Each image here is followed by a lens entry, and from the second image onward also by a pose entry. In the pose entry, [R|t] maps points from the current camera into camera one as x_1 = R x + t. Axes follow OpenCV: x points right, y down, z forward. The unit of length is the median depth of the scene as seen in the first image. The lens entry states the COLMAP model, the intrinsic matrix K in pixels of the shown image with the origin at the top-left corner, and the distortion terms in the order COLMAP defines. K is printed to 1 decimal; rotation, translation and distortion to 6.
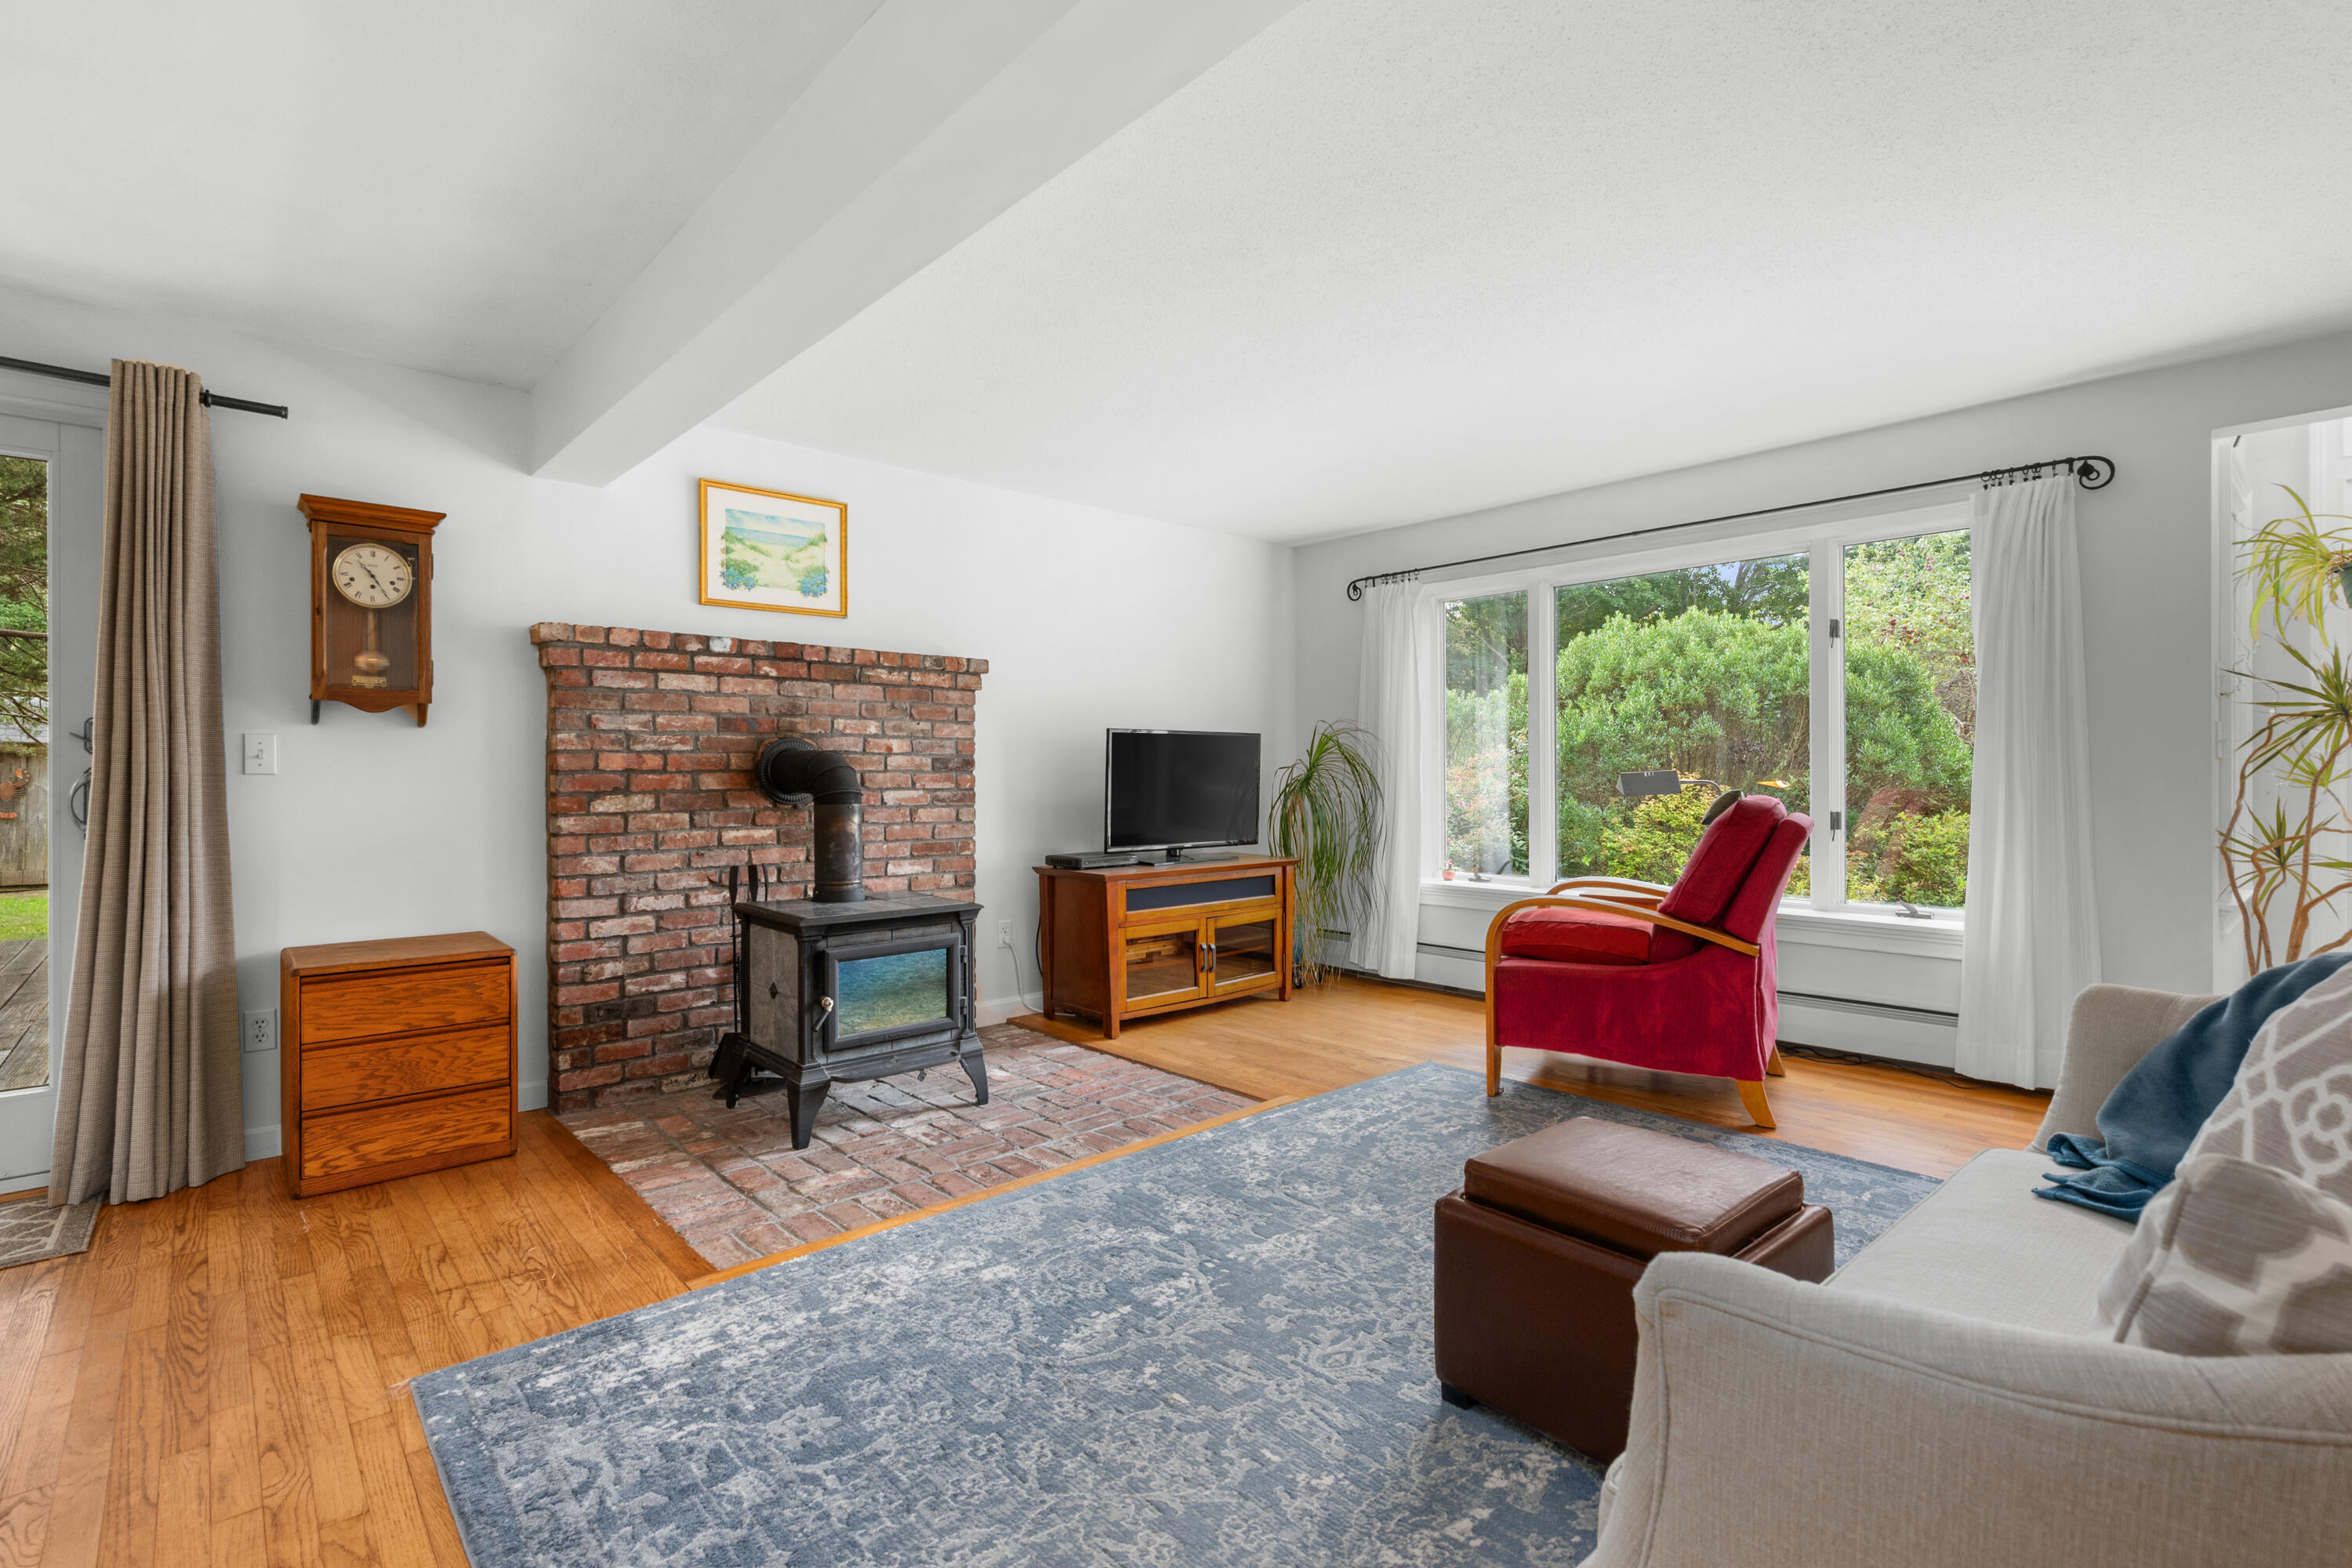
lens RADIAL K [[1079.9, 0, 1184.2], [0, 1079.9, 771.8], [0, 0, 1]] dist [-0.001844, -0.001123]
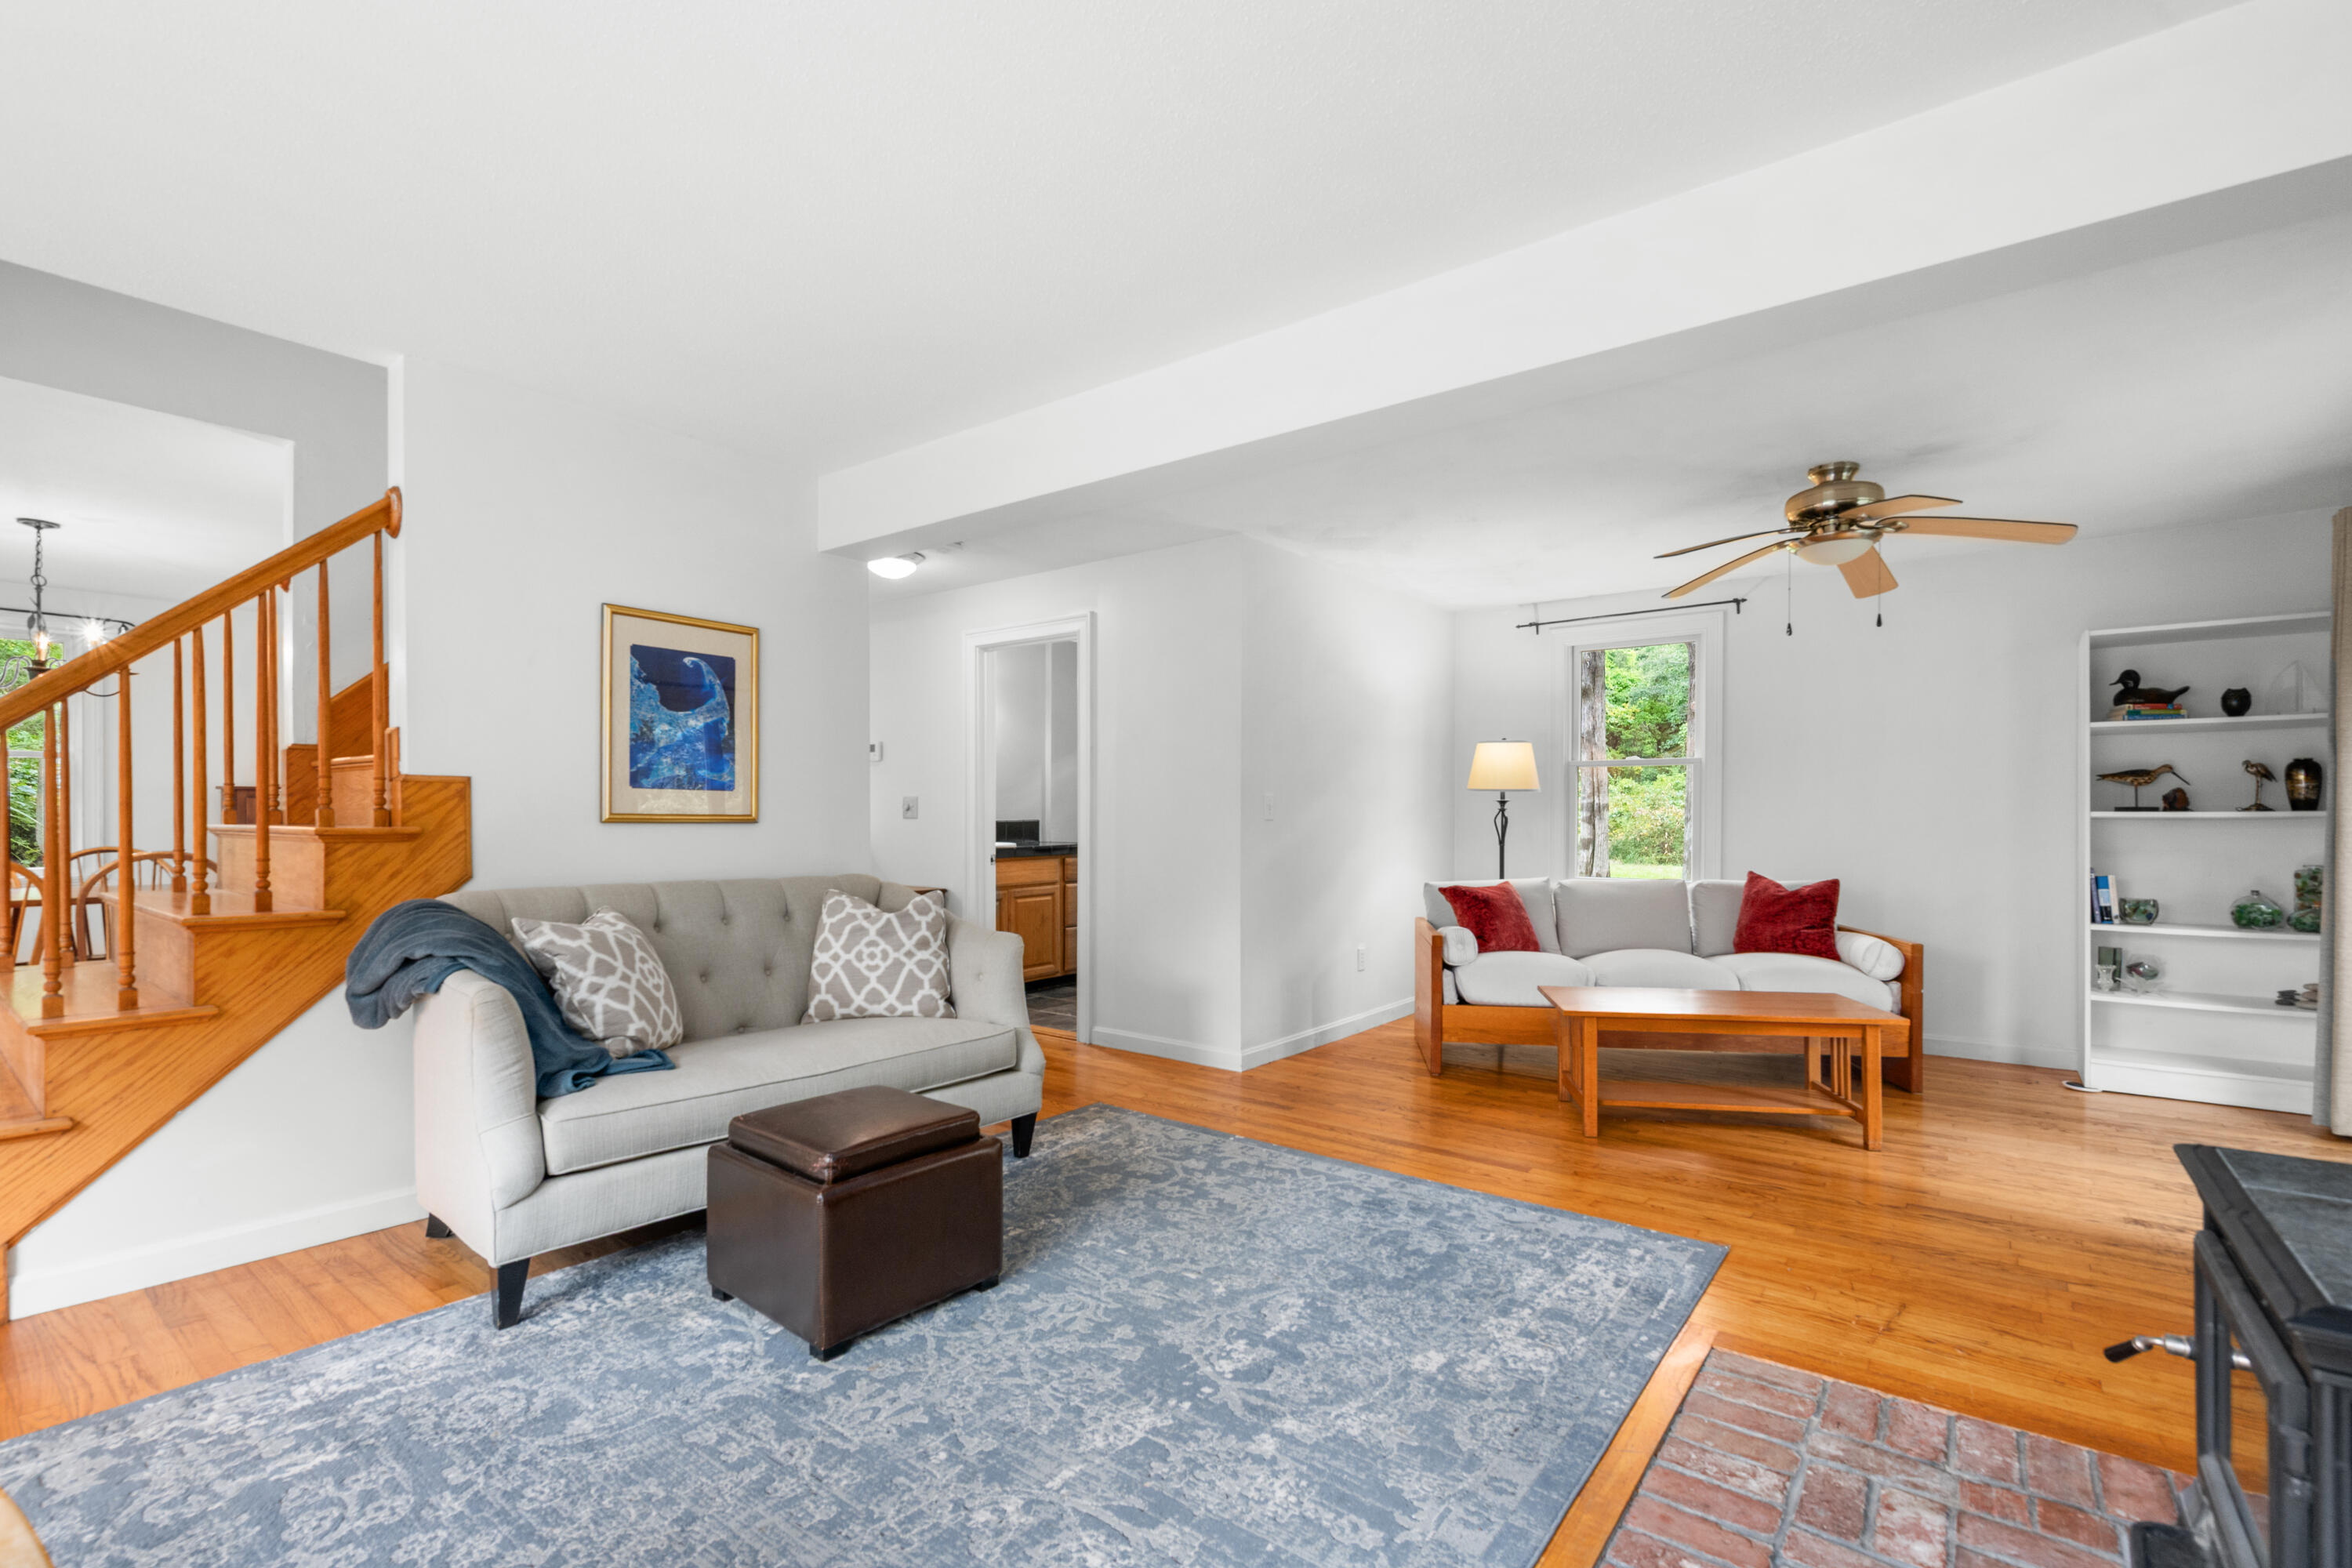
lens RADIAL K [[1047.7, 0, 1176.3], [0, 1047.7, 819.8], [0, 0, 1]] dist [-0.000337, -0.000026]
pose [[-0.984747, 0.002356, -0.173978, 0.125233], [0.002719, 0.999995, -0.001848, 0.001087], [0.173973, -0.002293, -0.984748, 1.187908]]
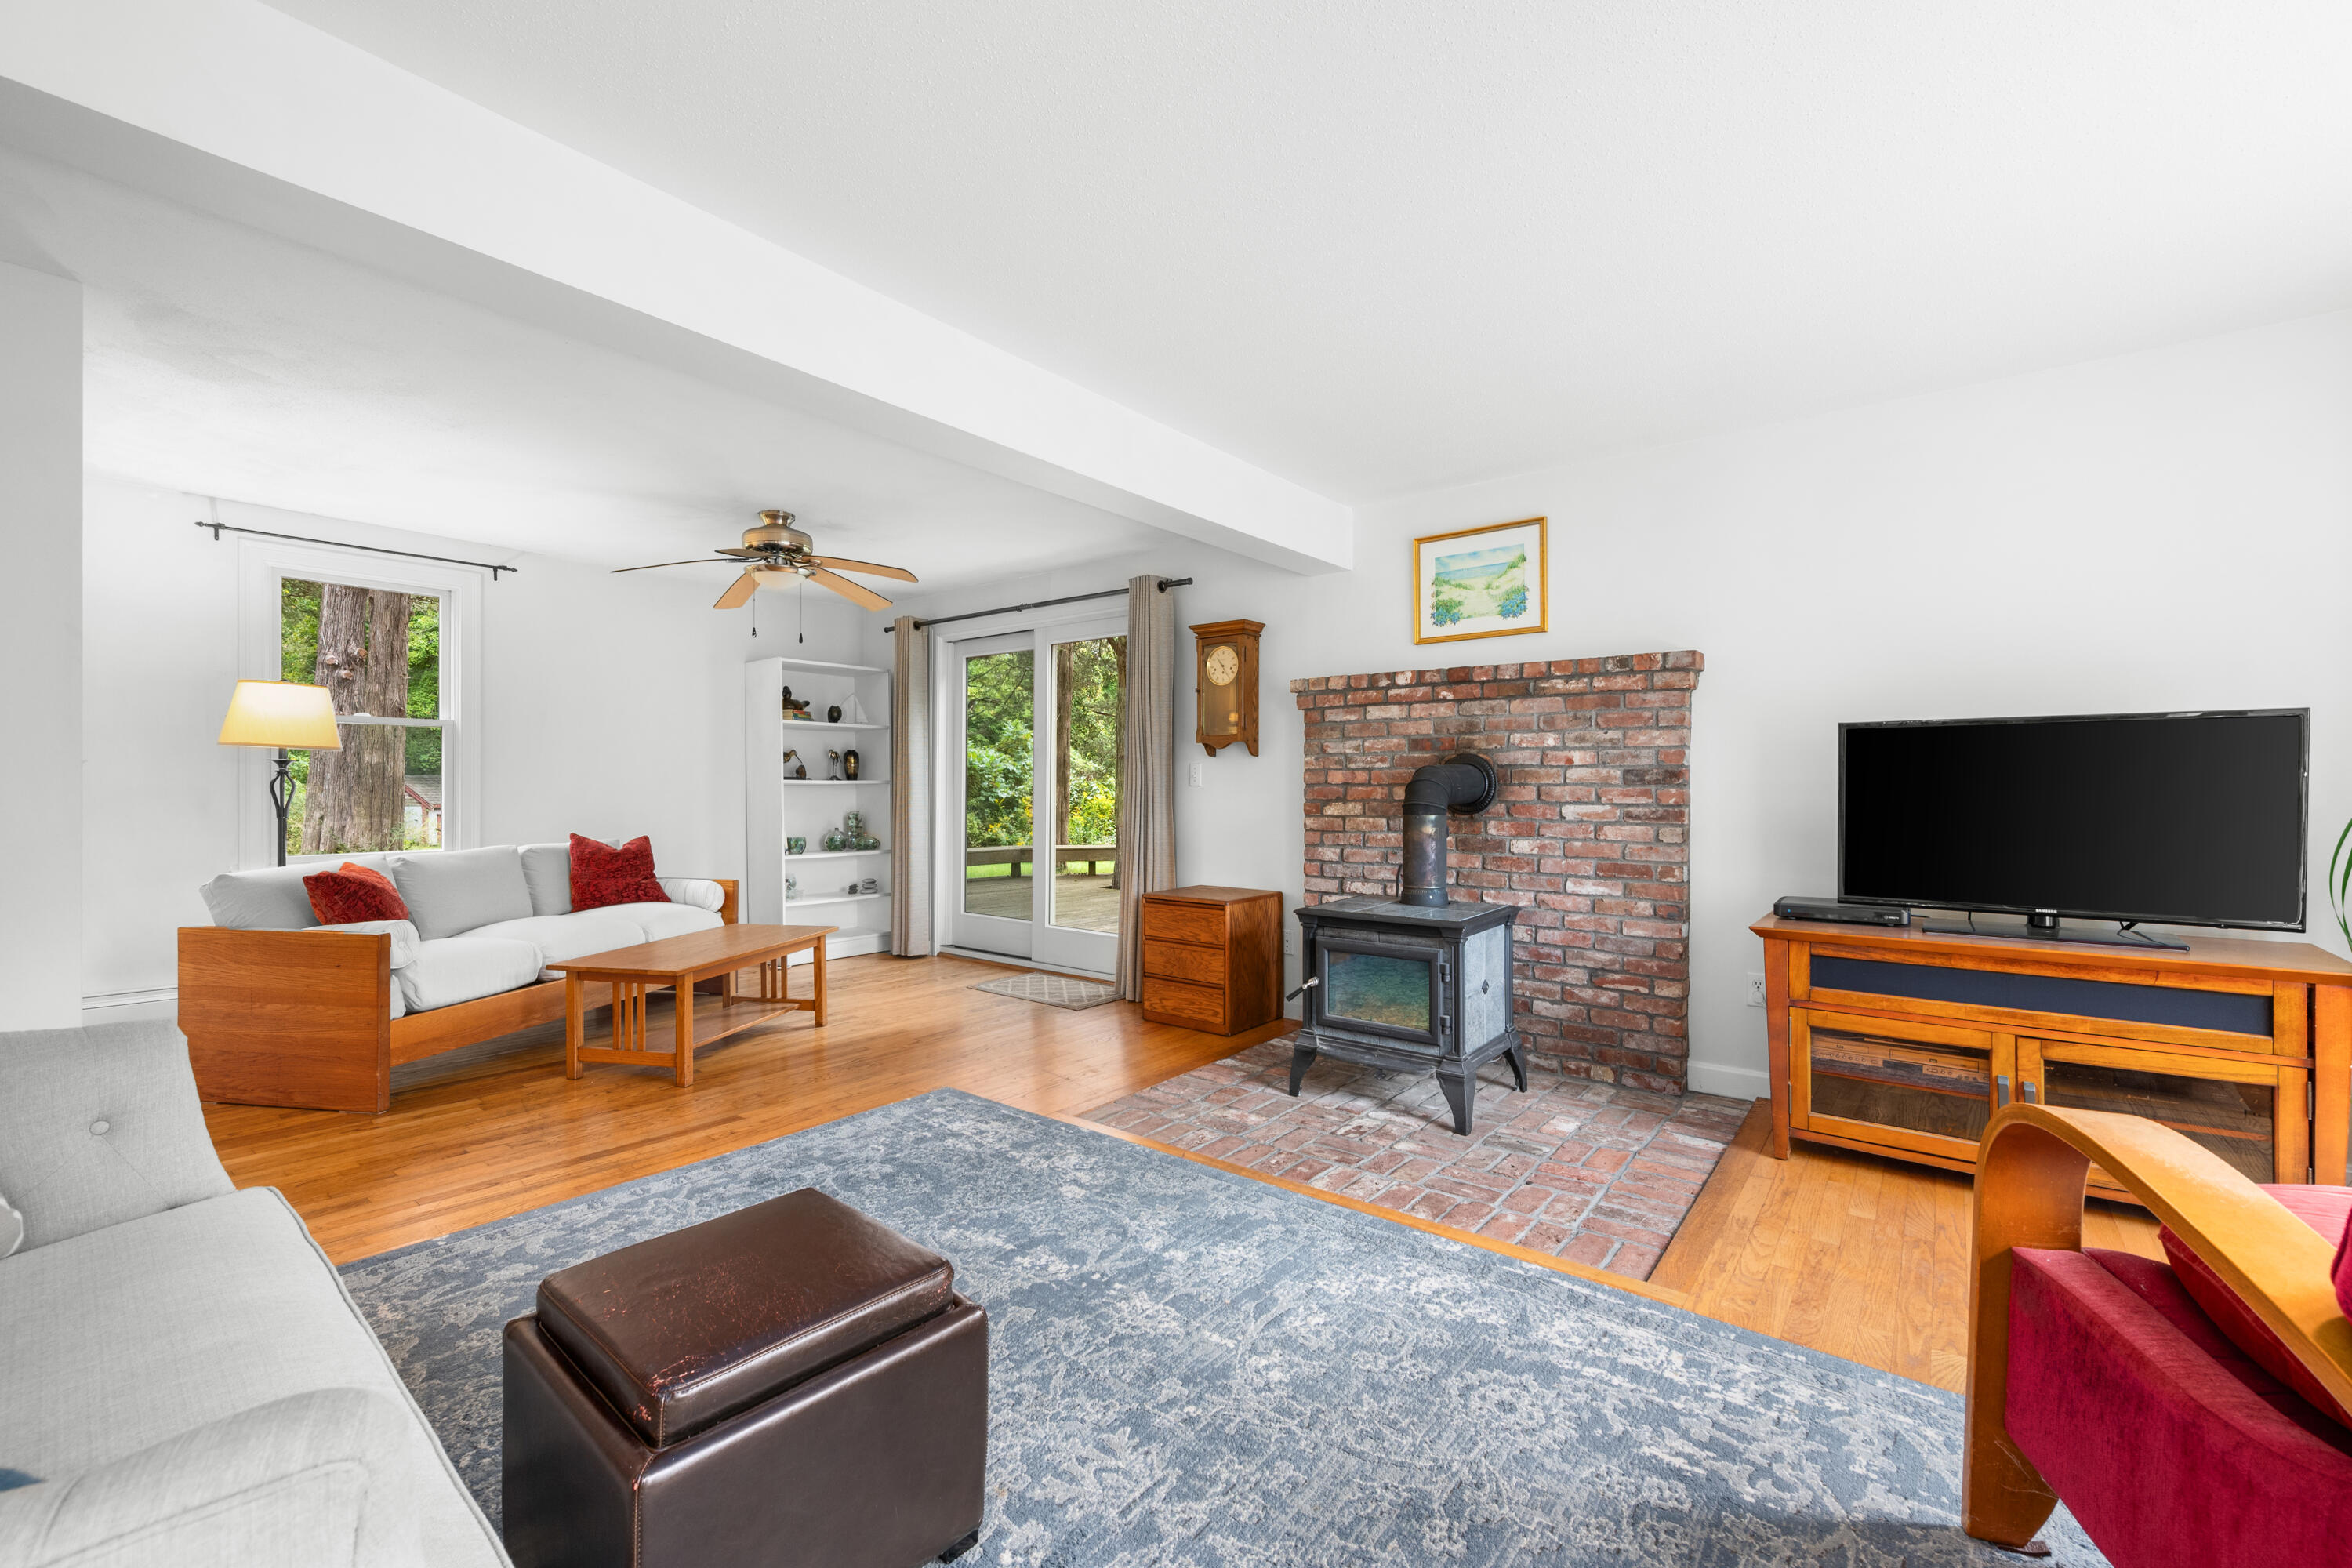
lens RADIAL K [[963.7, 0, 1184.7], [0, 963.7, 790.6], [0, 0, 1]] dist [-0.000231, -0.000010]
pose [[0.162860, 0.007716, -0.986619, 0.599833], [0.000588, 0.999968, 0.007917, -0.002268], [0.986649, -0.001869, 0.162850, 0.609702]]
